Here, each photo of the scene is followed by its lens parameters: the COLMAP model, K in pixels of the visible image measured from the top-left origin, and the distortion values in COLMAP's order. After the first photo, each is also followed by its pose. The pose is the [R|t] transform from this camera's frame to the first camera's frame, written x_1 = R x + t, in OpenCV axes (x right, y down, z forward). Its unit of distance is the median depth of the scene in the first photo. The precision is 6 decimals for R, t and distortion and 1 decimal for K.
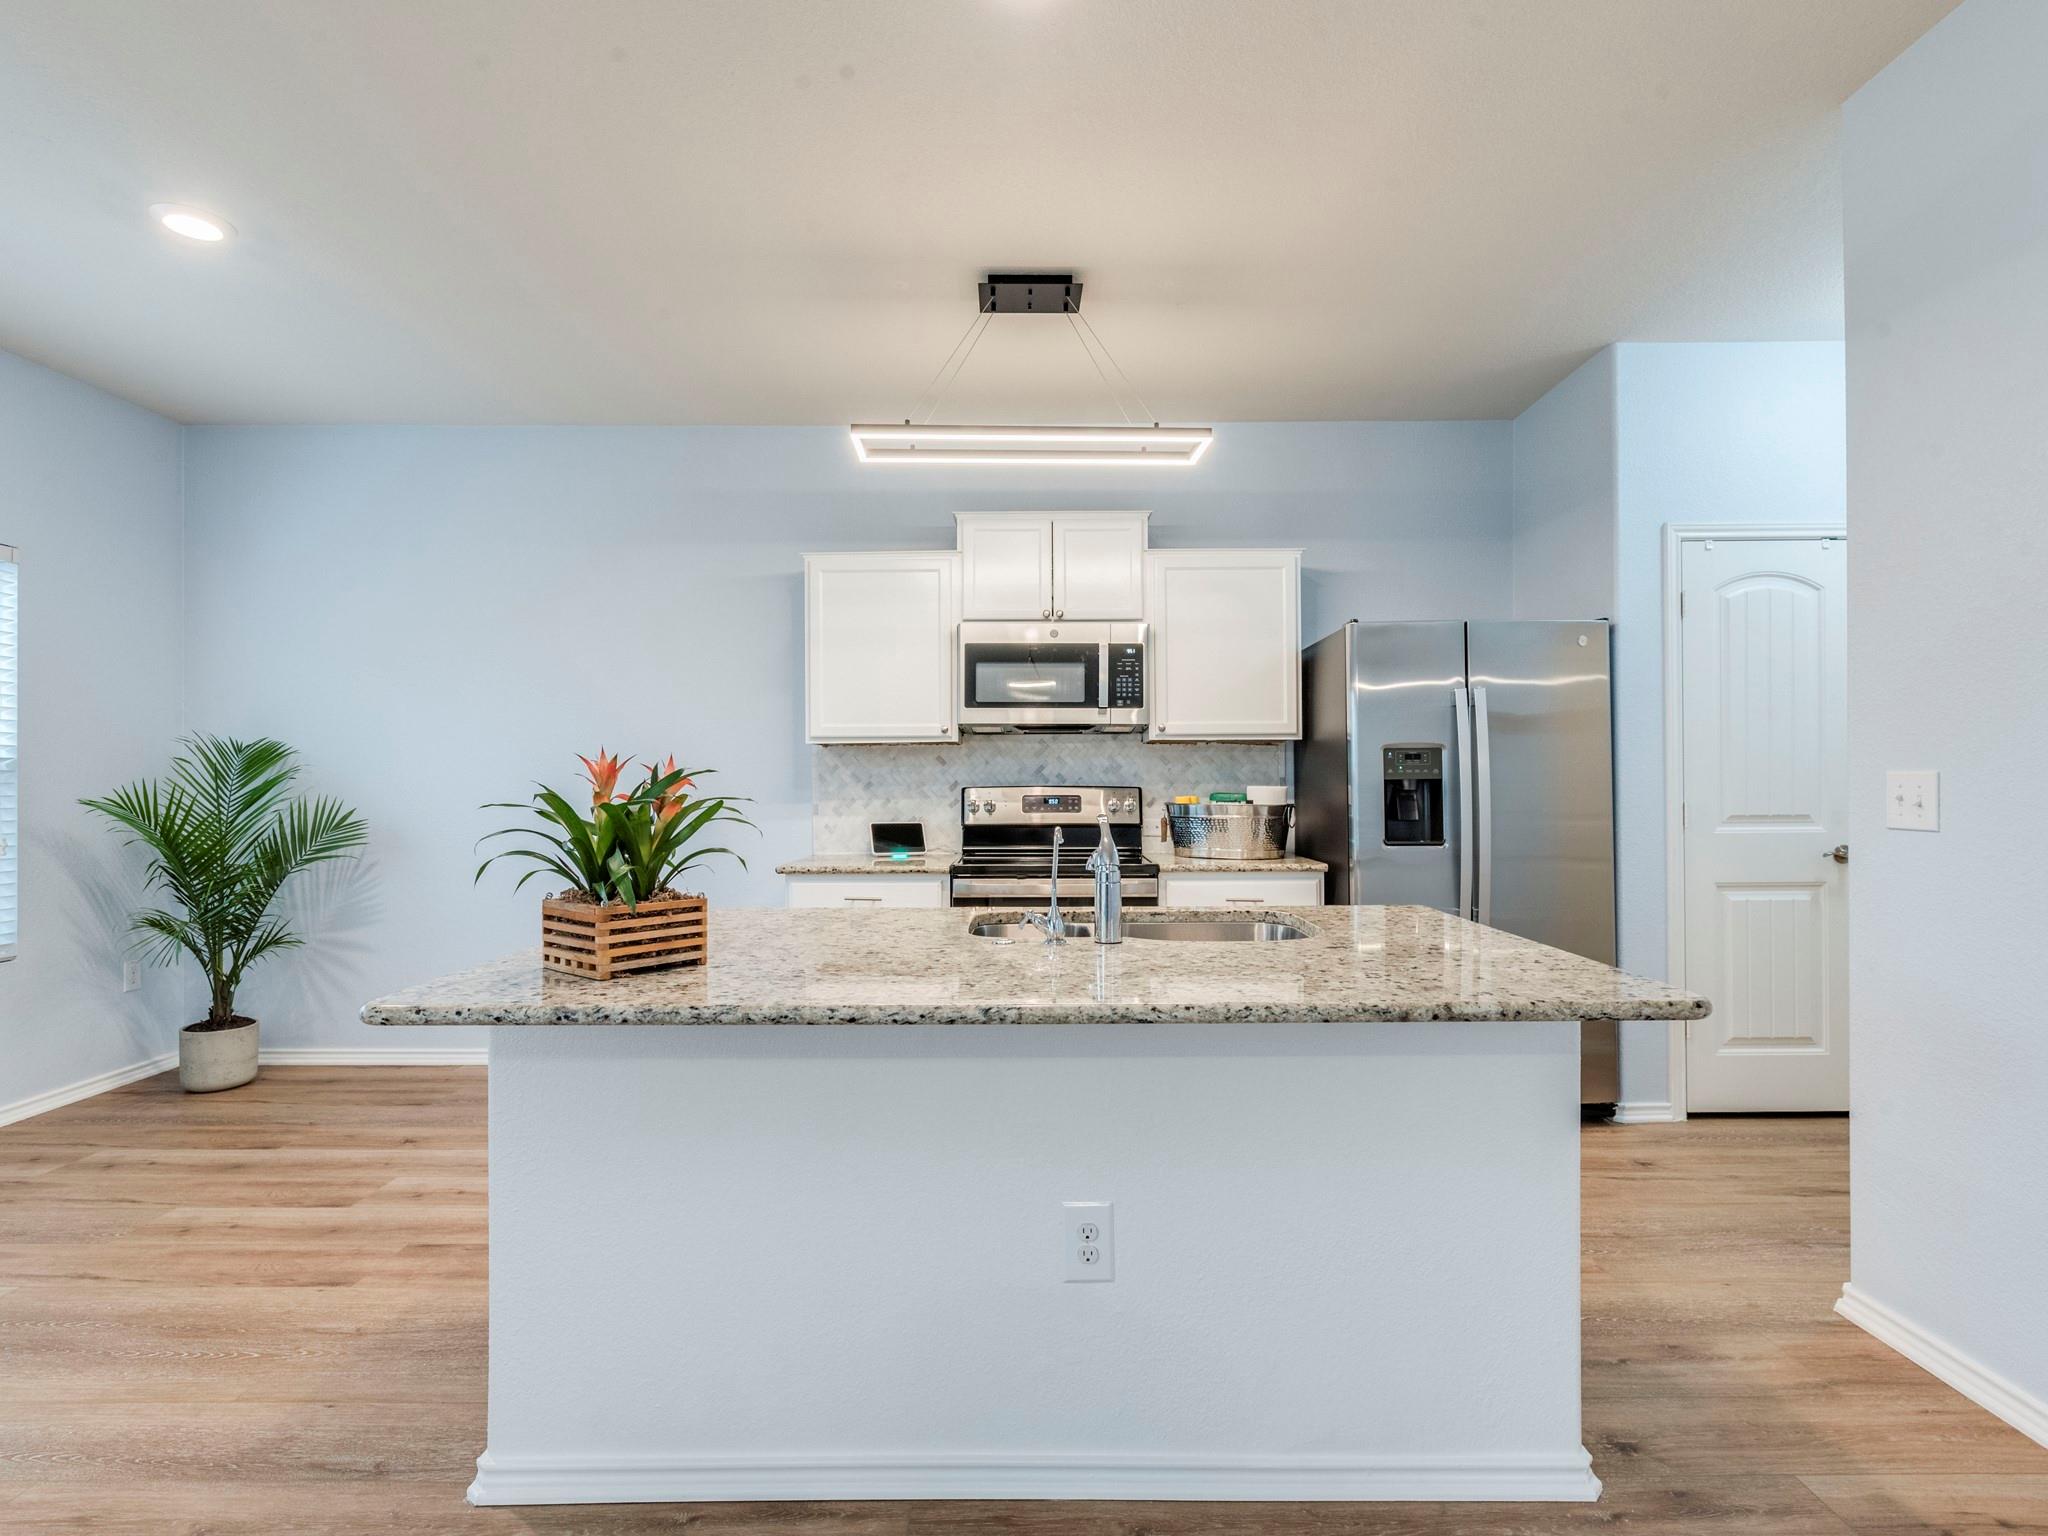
lens RADIAL K [[998.9, 0, 1010.5], [0, 998.9, 773.8], [0, 0, 1]] dist [0.000614, -0.001111]
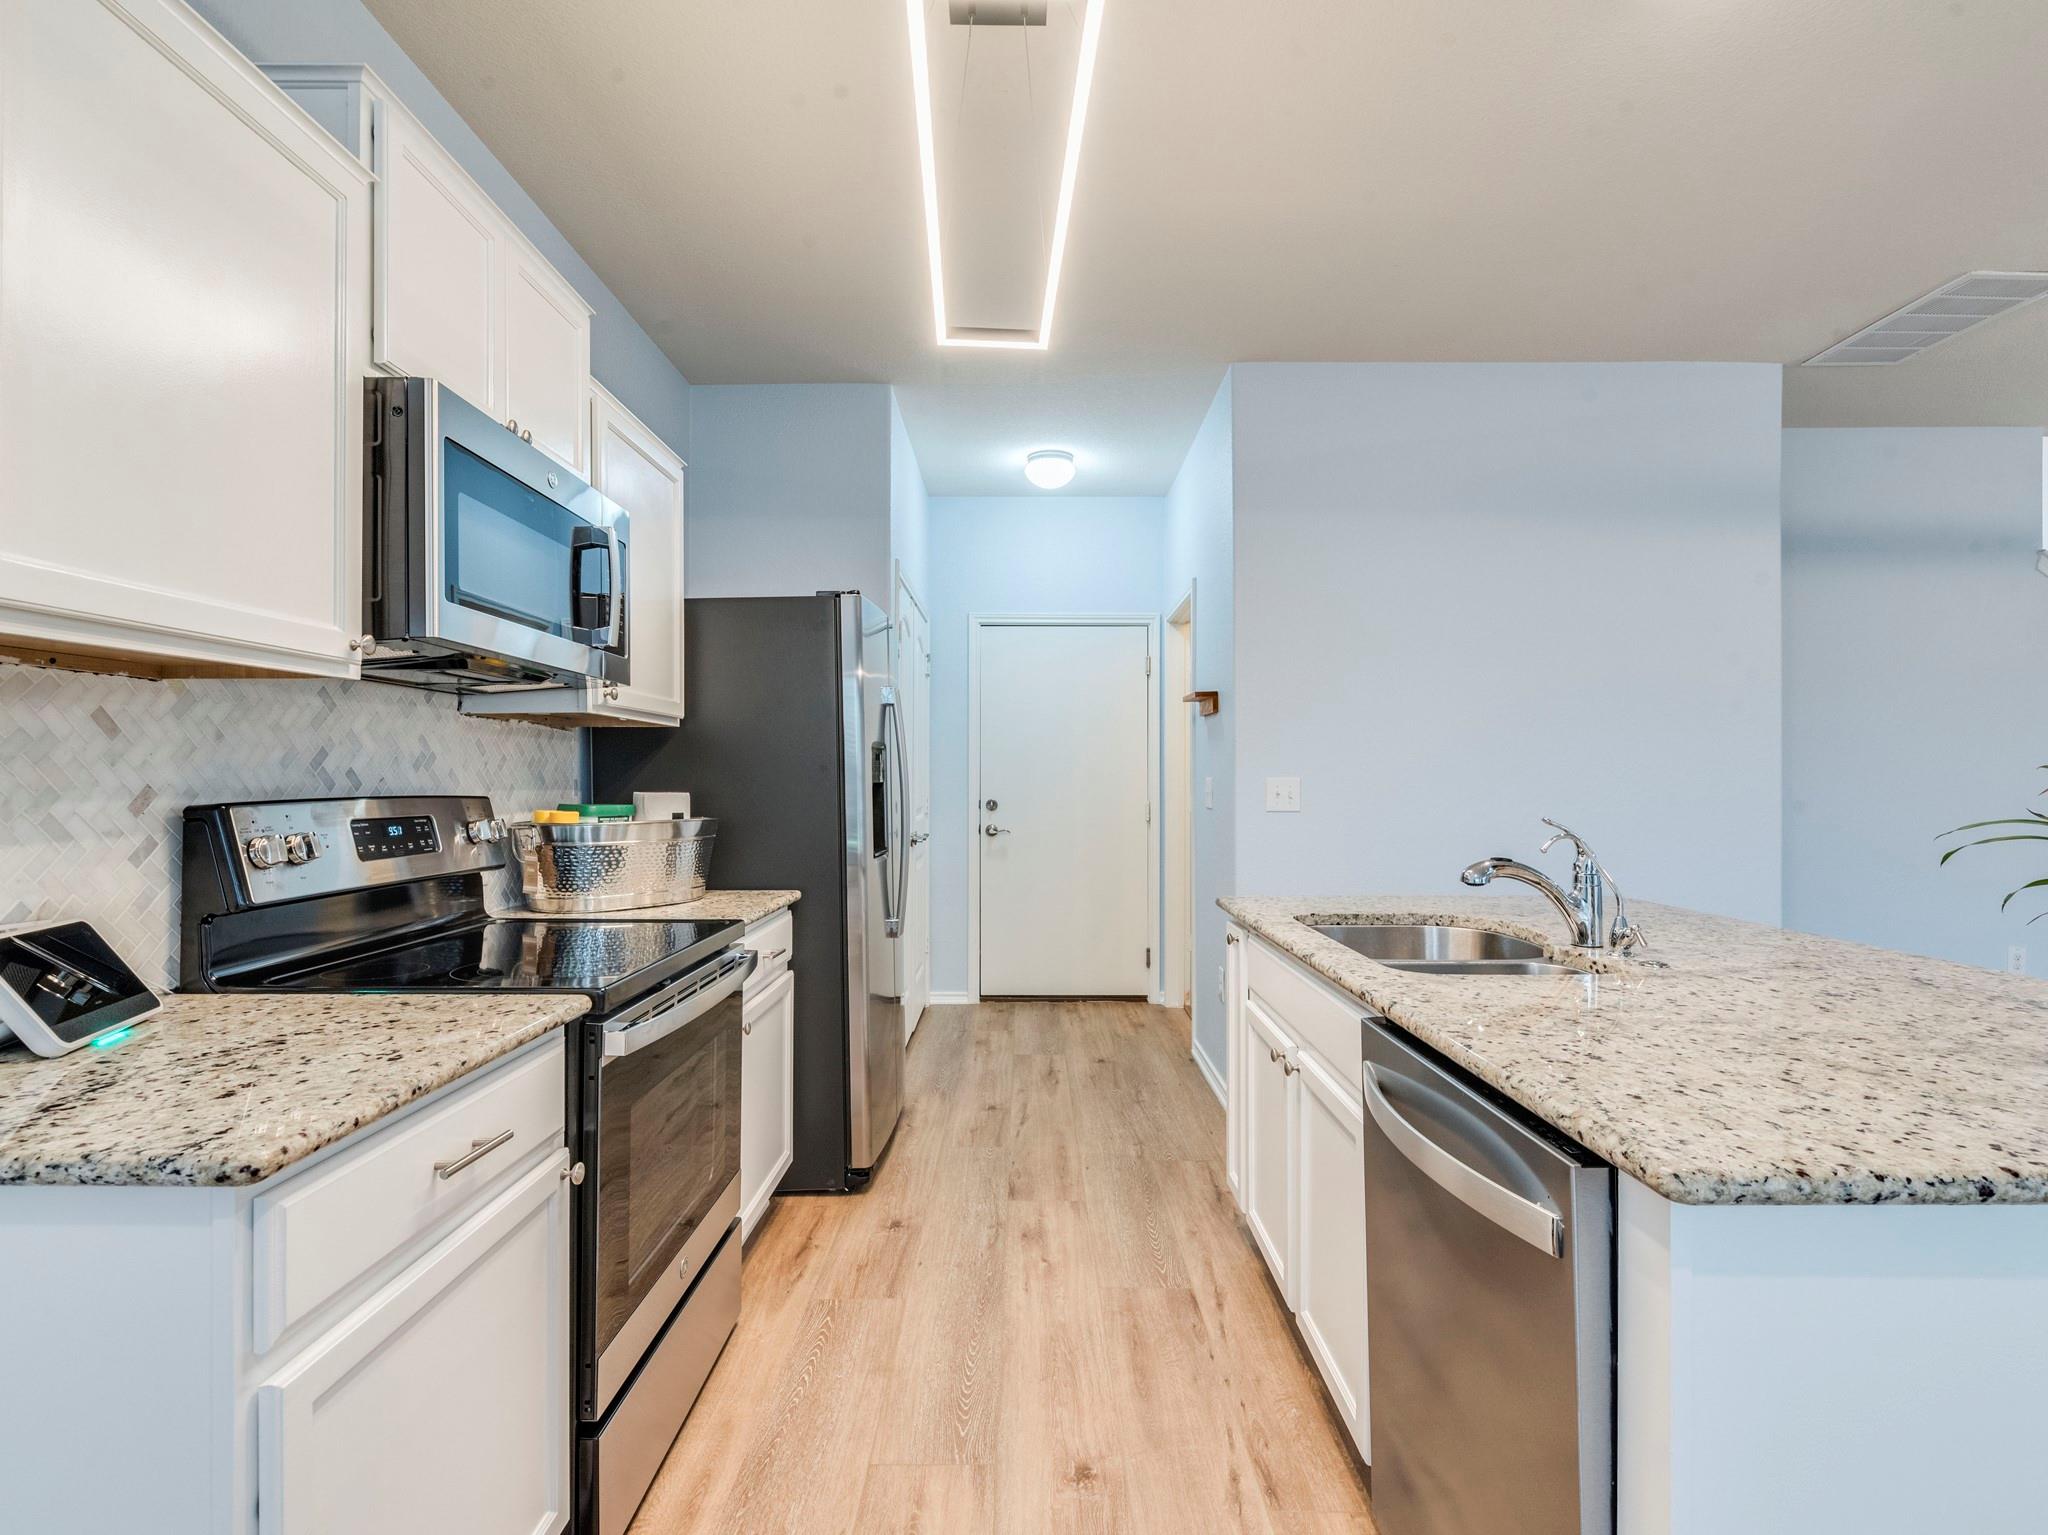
lens RADIAL K [[998.9, 0, 1019.8], [0, 998.9, 770.7], [0, 0, 1]] dist [0.000614, -0.001111]
pose [[0.022130, 0.014619, 0.999648, -0.410156], [-0.002812, 0.999890, -0.014561, 0.006444], [-0.999751, -0.002488, 0.022169, 0.726418]]
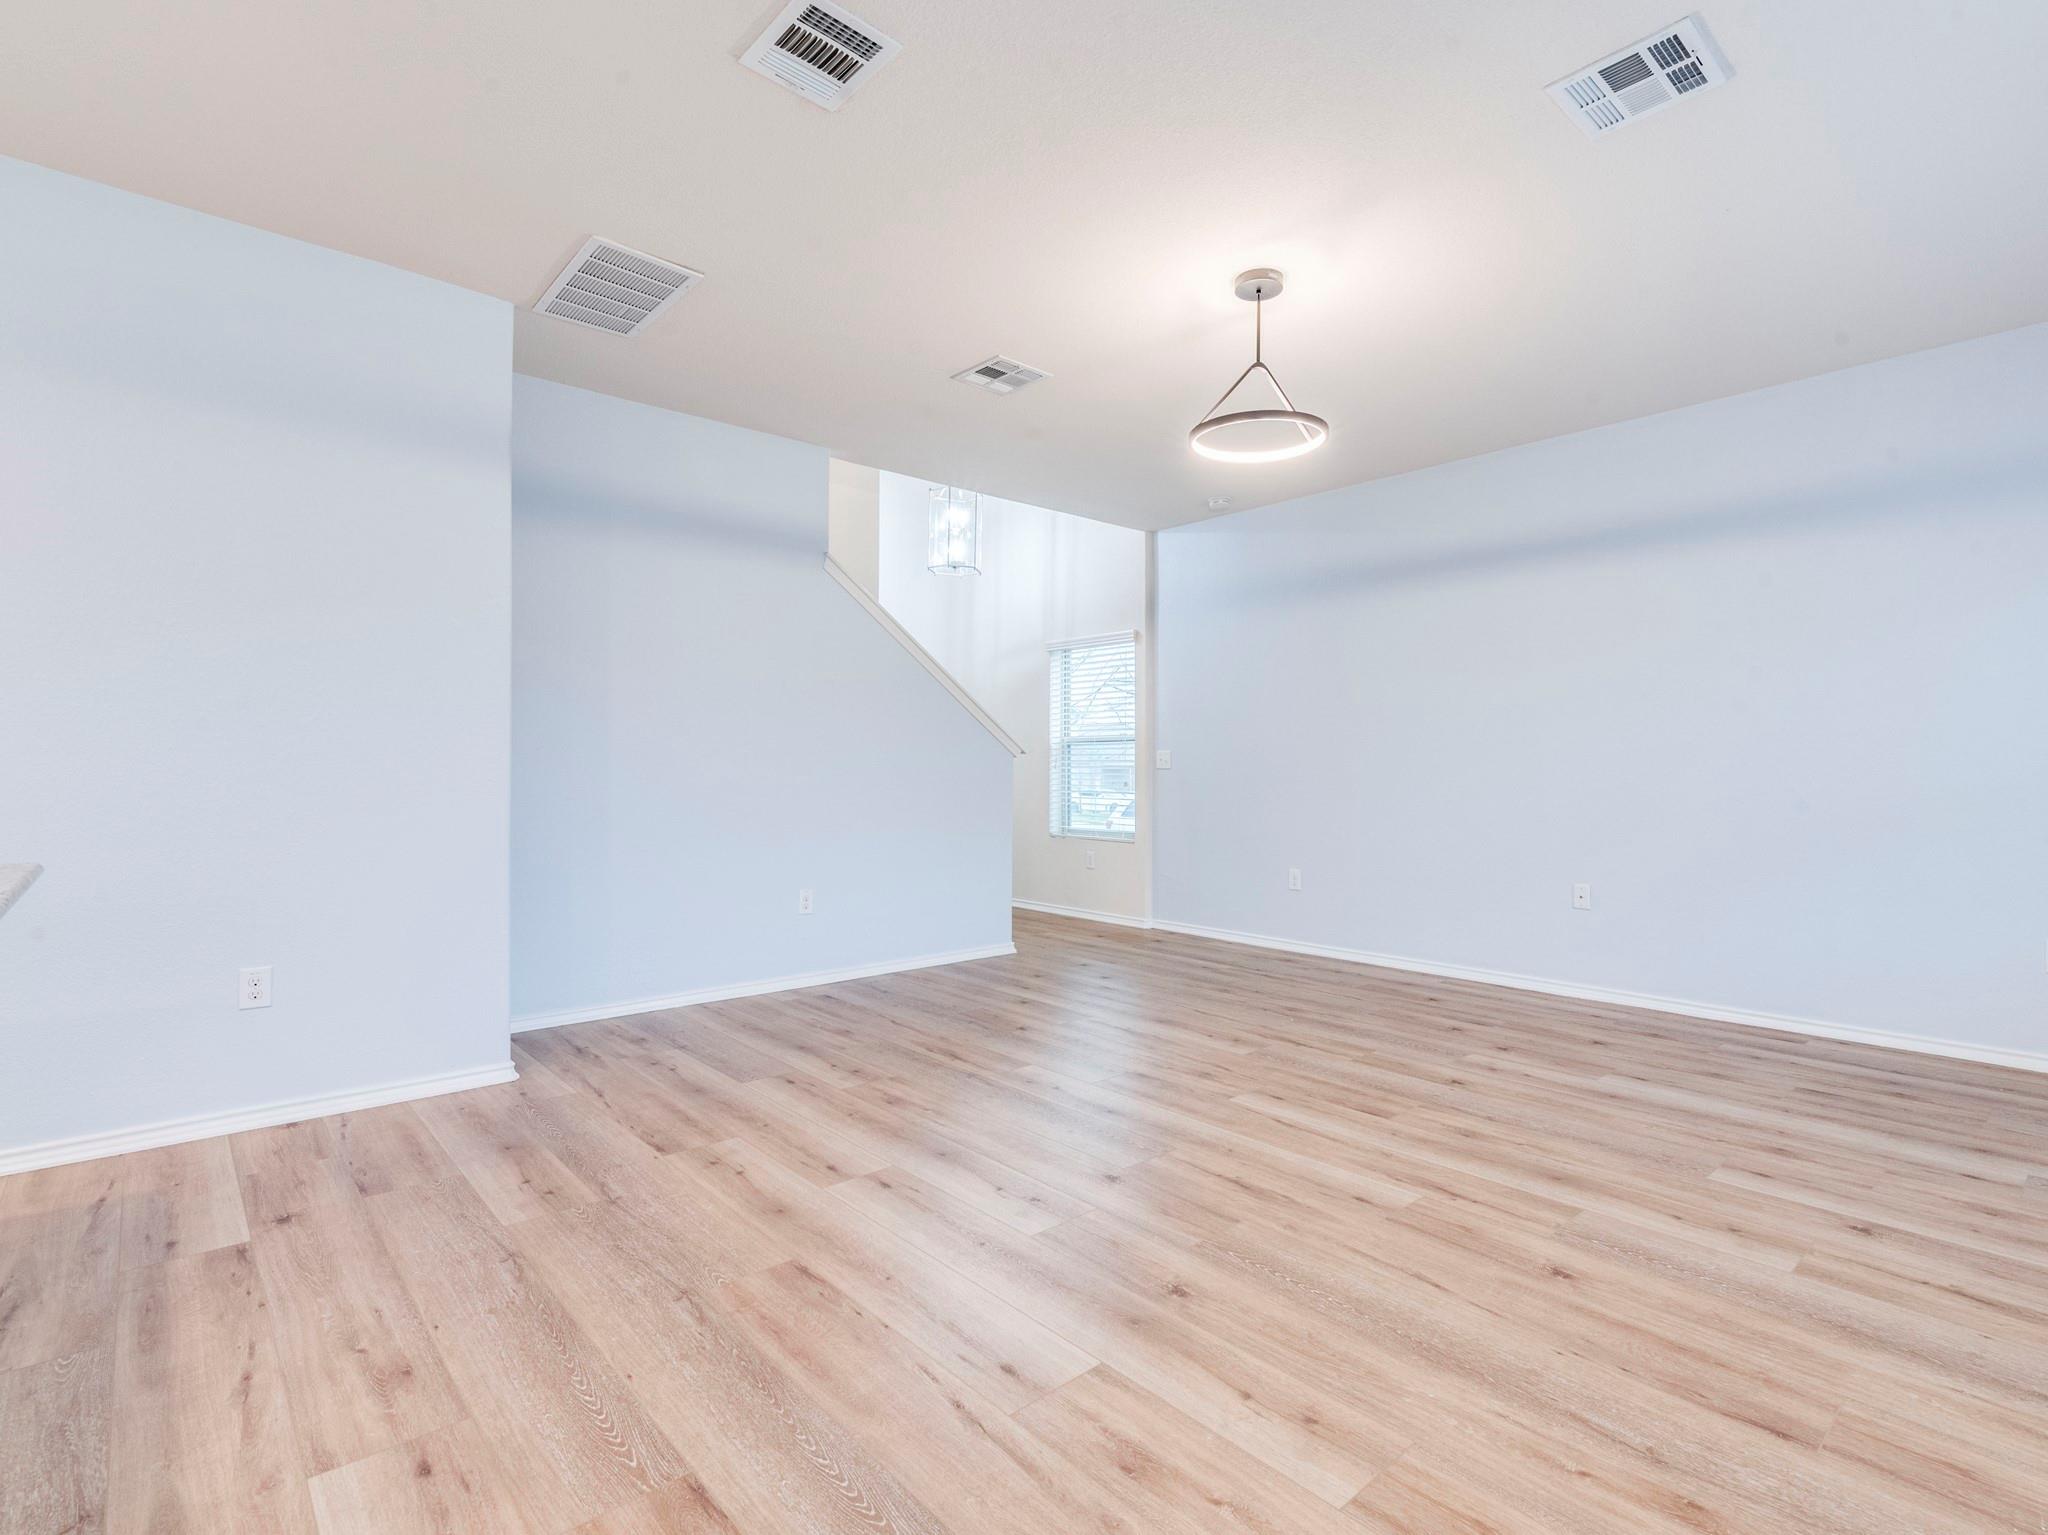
lens RADIAL K [[998.9, 0, 1041.2], [0, 998.9, 772.4], [0, 0, 1]] dist [0.000614, -0.001111]
pose [[-0.659500, -0.008519, 0.751656, -0.457186], [-0.013105, 0.999914, -0.000166, 0.024554], [-0.751590, -0.009960, -0.659555, 0.288506]]
